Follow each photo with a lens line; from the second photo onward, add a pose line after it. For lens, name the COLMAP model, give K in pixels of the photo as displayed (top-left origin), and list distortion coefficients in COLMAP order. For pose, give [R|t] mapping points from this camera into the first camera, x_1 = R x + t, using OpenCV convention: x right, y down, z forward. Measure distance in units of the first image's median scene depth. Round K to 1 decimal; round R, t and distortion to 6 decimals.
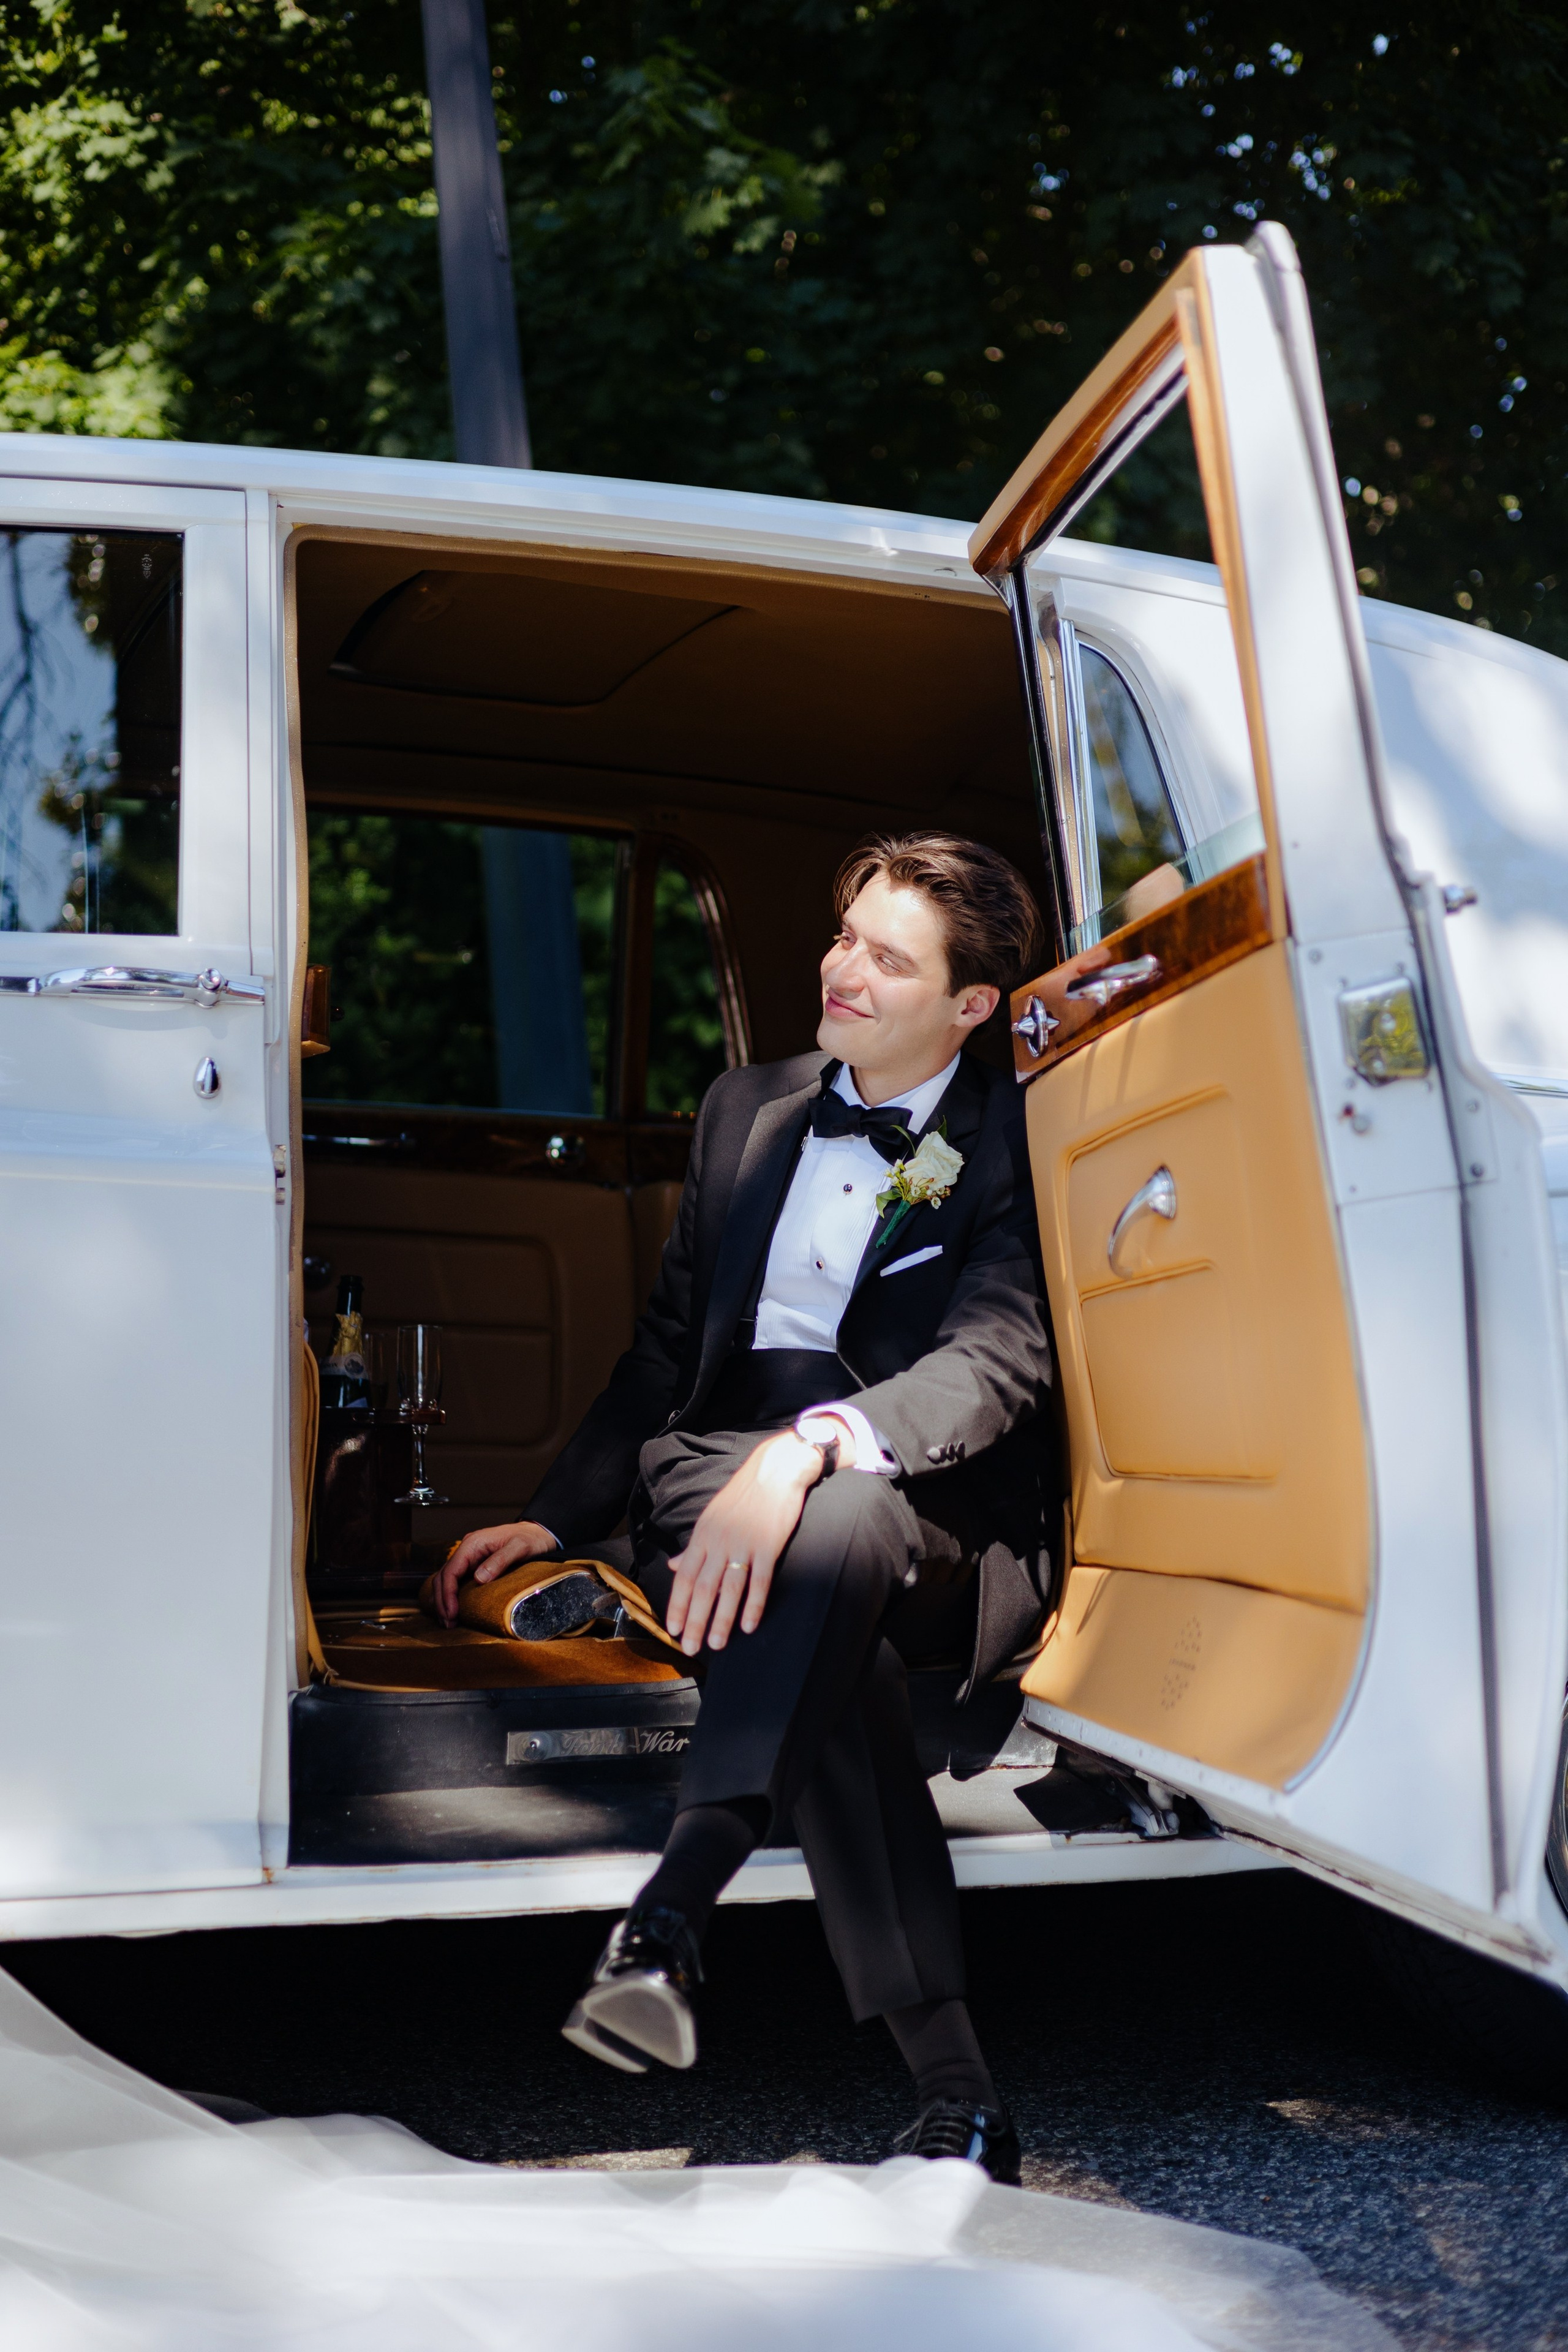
lens RADIAL K [[3300.1, 0, 784.0], [0, 3300.1, 1176.0], [0, 0, 1]] dist [0.033455, 0.008954]
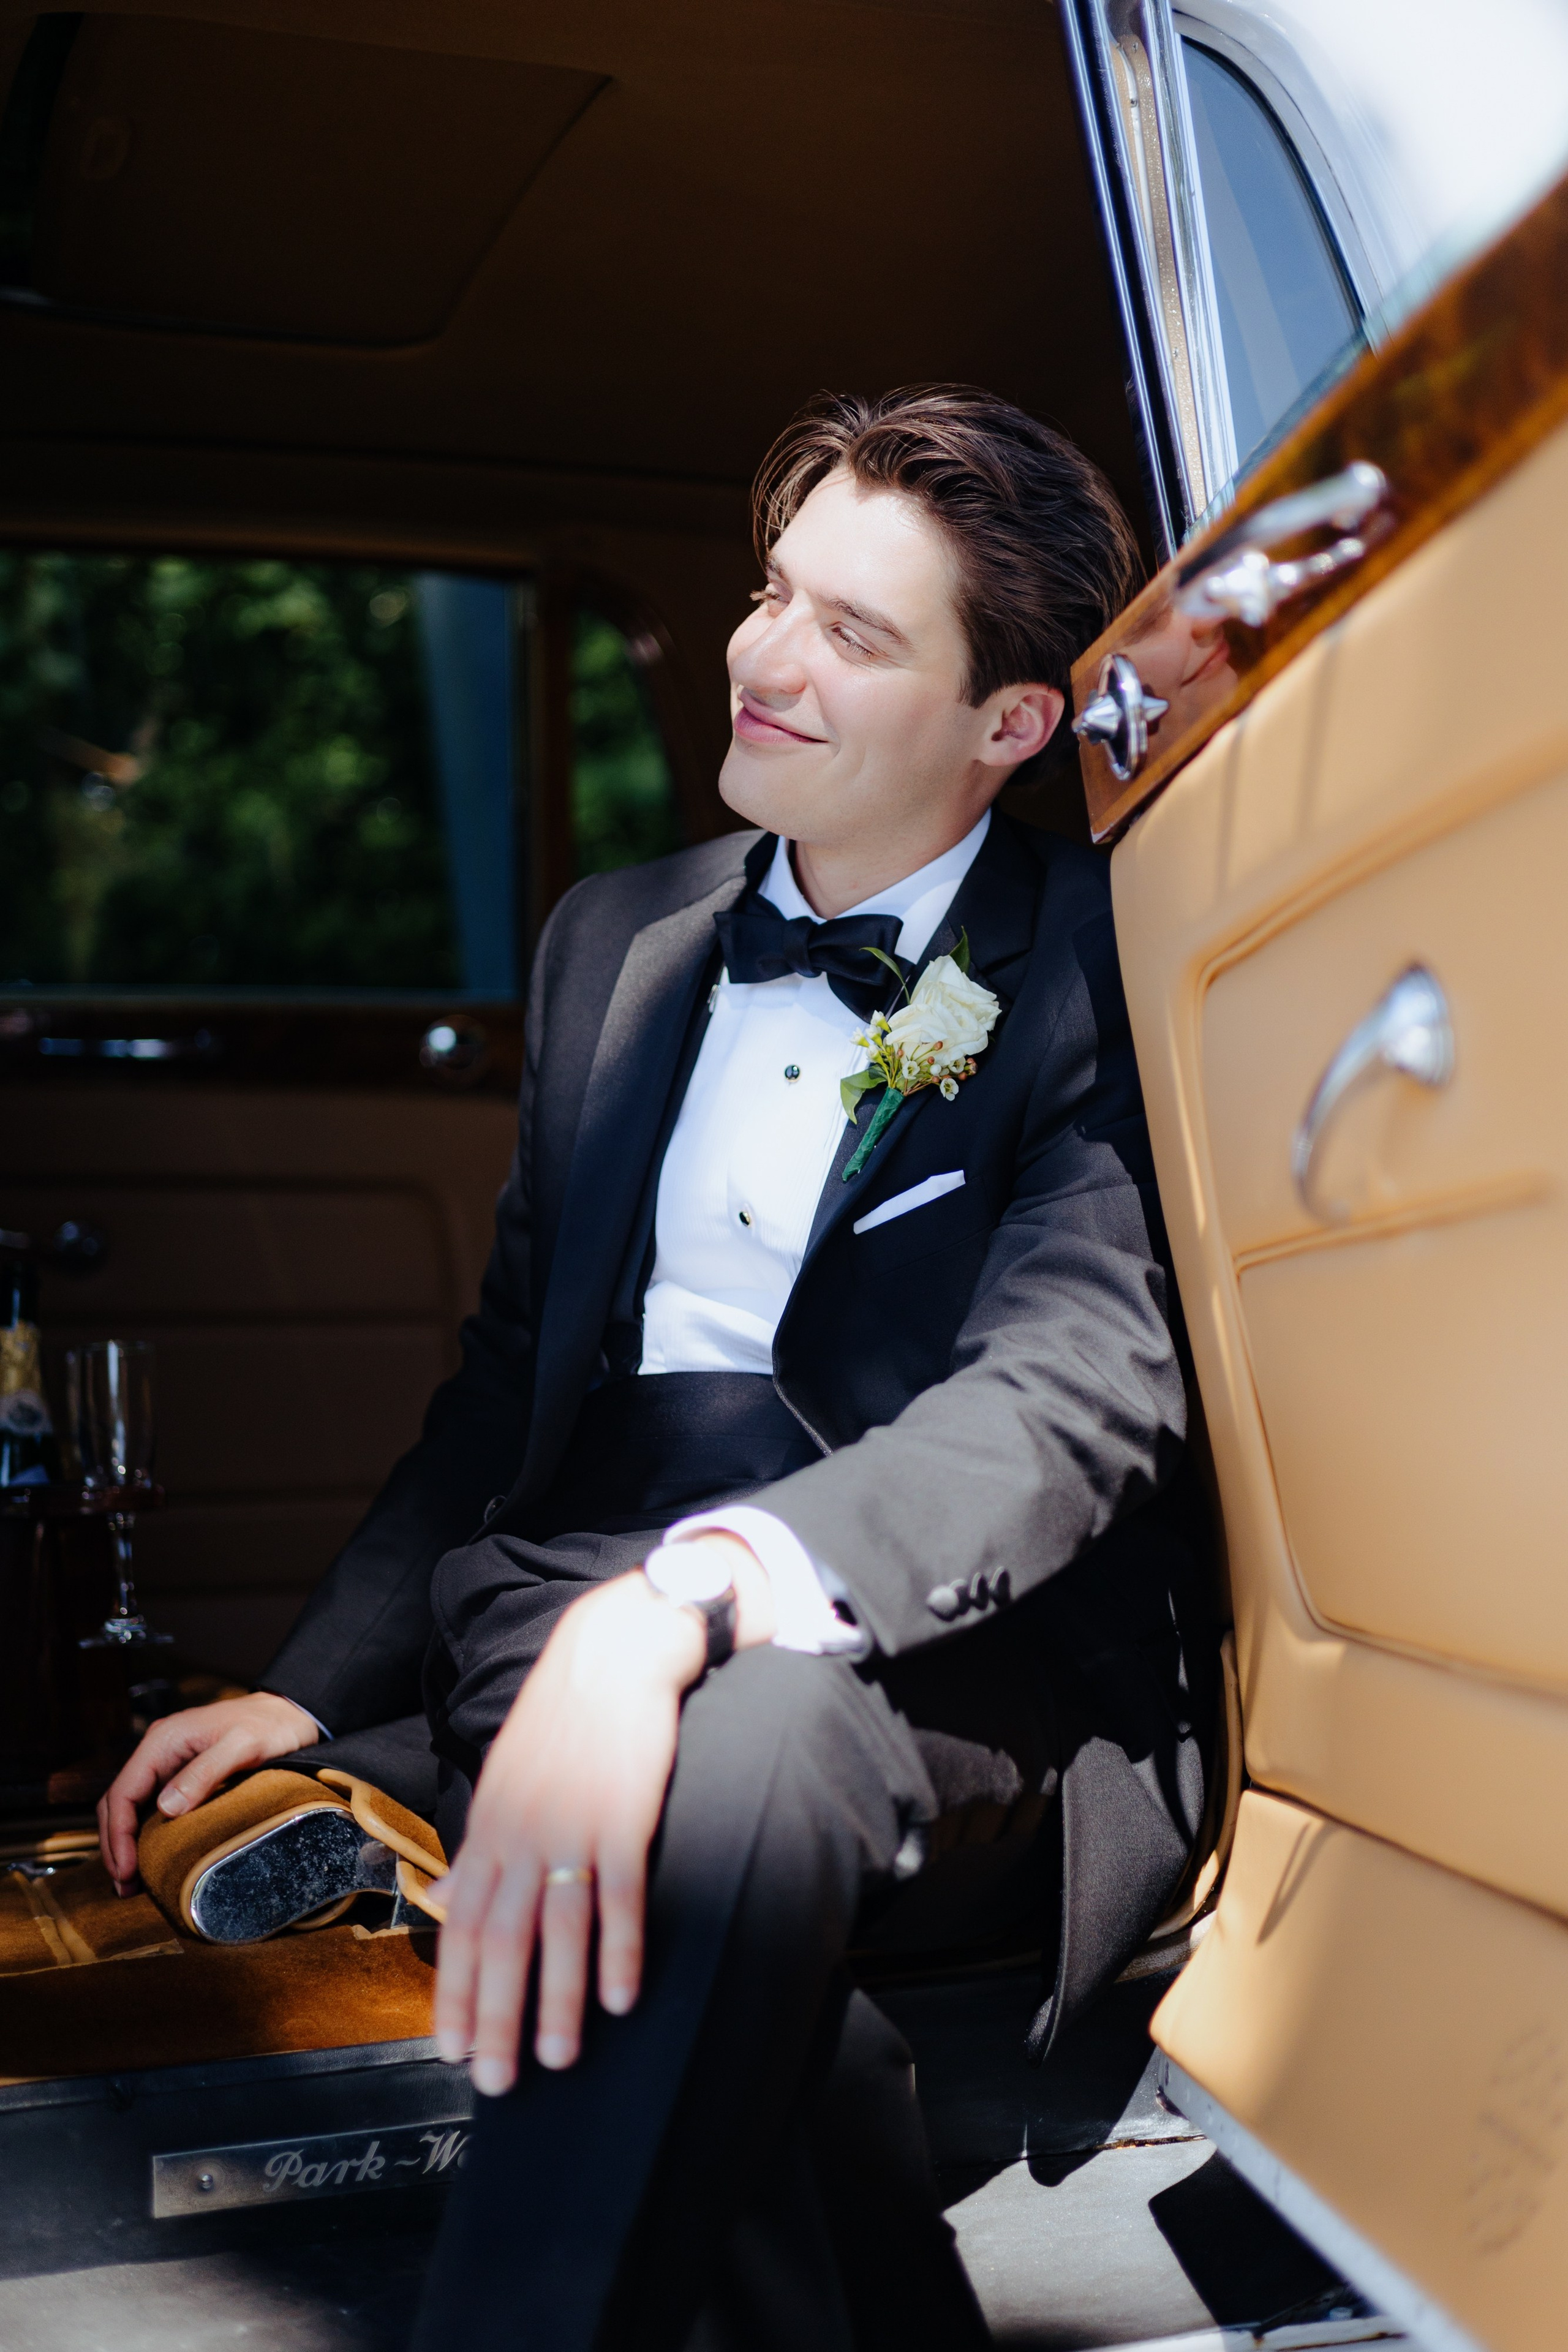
lens RADIAL K [[3248.3, 0, 784.0], [0, 3248.3, 1176.0], [0, 0, 1]] dist [0.225258, -1.015440]
pose [[0.997824, -0.044669, -0.048502, 0.045375], [0.045681, 0.998757, 0.019960, 0.010743], [0.047550, -0.022132, 0.998624, 0.494096]]
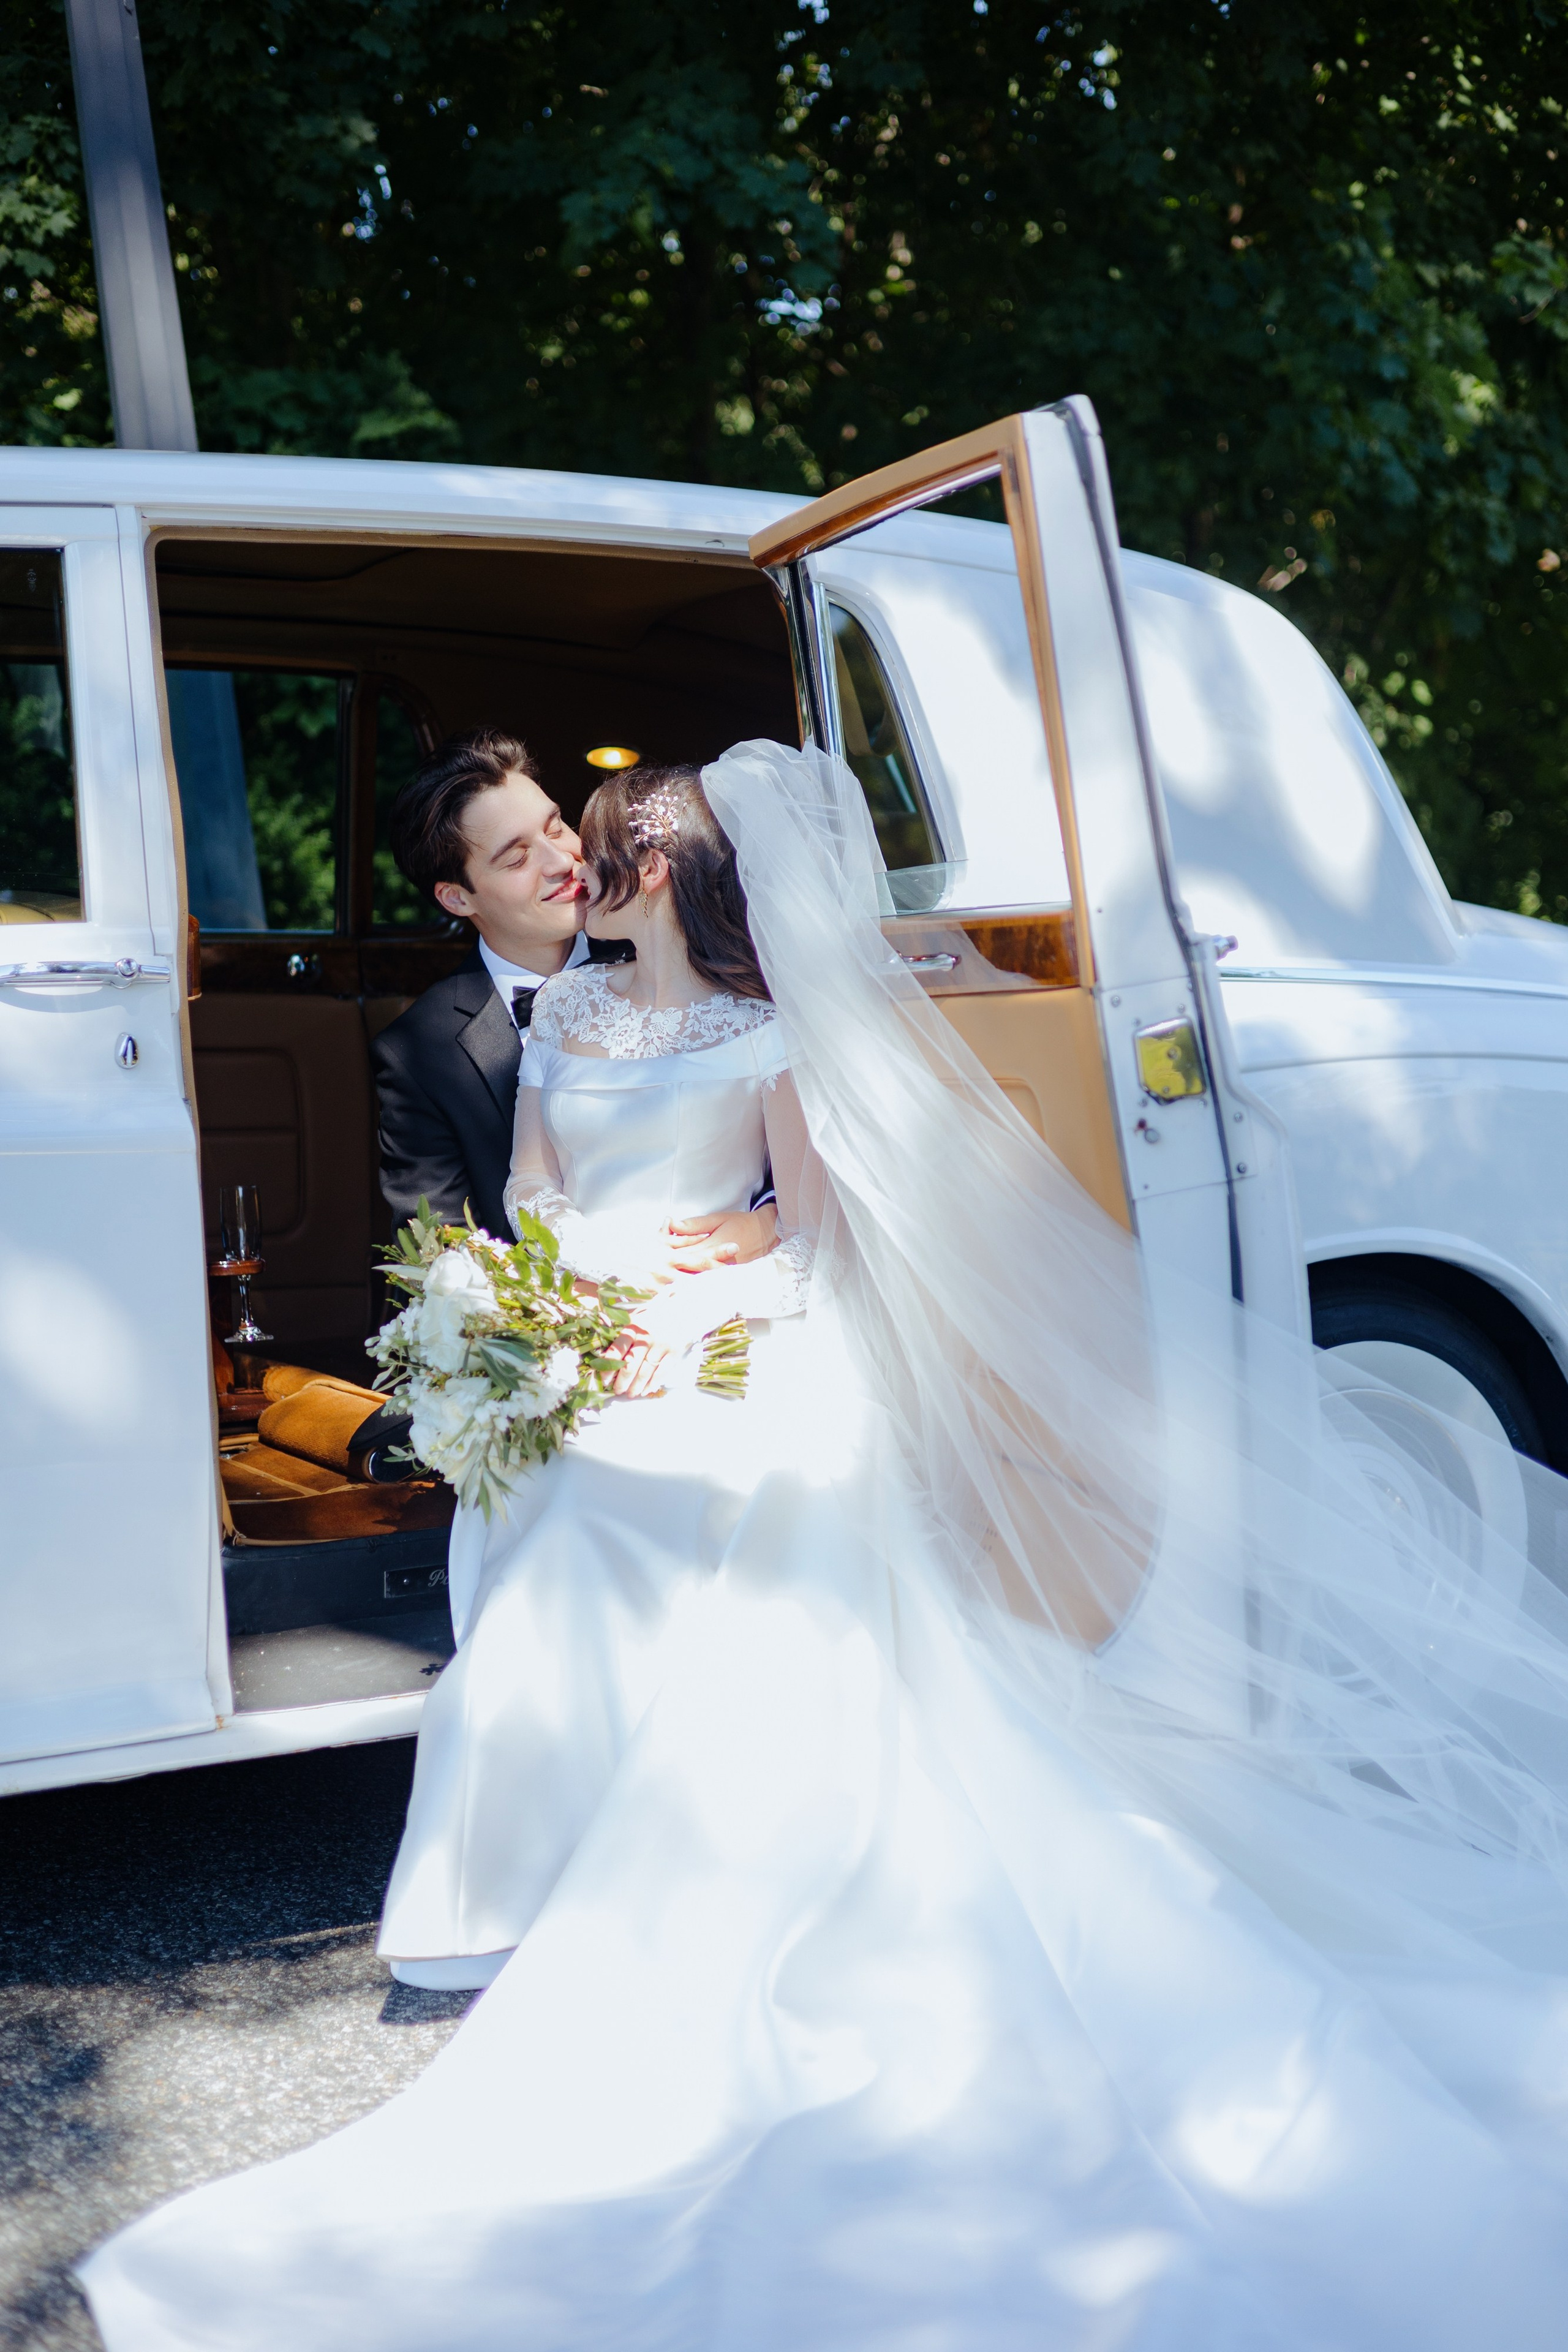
lens RADIAL K [[3325.8, 0, 776.7], [0, 3325.8, 1185.7], [0, 0, 1]] dist [0.014259, 0.018090]
pose [[0.987006, -0.038840, 0.155918, -0.123762], [0.015269, 0.988626, 0.149615, -0.142039], [-0.159956, -0.145290, 0.976373, -0.161139]]
